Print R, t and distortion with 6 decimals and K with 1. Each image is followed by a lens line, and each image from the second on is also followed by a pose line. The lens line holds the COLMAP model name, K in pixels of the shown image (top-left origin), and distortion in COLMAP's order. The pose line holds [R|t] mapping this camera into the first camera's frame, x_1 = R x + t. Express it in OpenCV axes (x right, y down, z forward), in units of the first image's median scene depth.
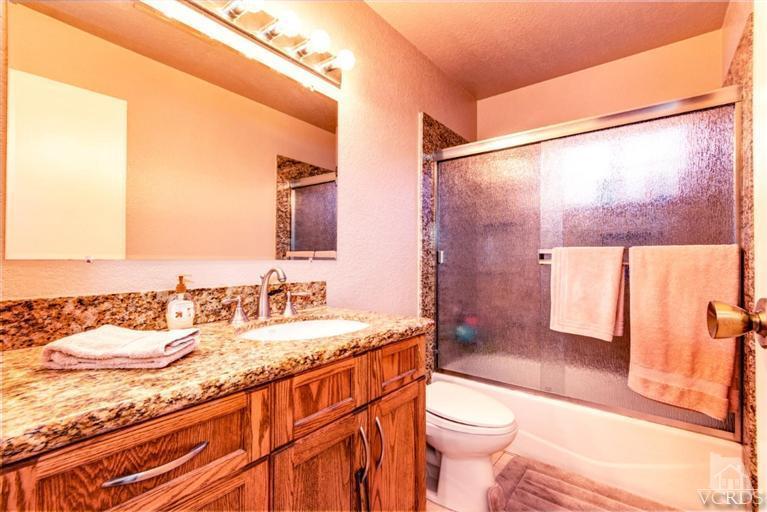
lens RADIAL K [[345.4, 0, 385.1], [0, 345.4, 254.9], [0, 0, 1]] dist [0.000744, 0.000191]
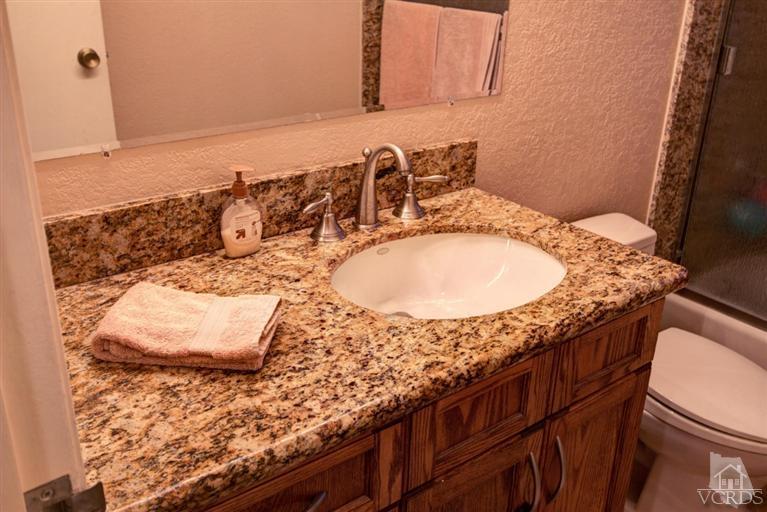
lens RADIAL K [[723.9, 0, 383.5], [0, 723.9, 256.0], [0, 0, 1]] dist [-0.018690, -0.007088]
pose [[0.967774, 0.122473, -0.220032, -0.083703], [-0.021015, 0.909995, 0.414086, -0.348551], [0.250943, -0.396118, 0.883243, -0.068019]]
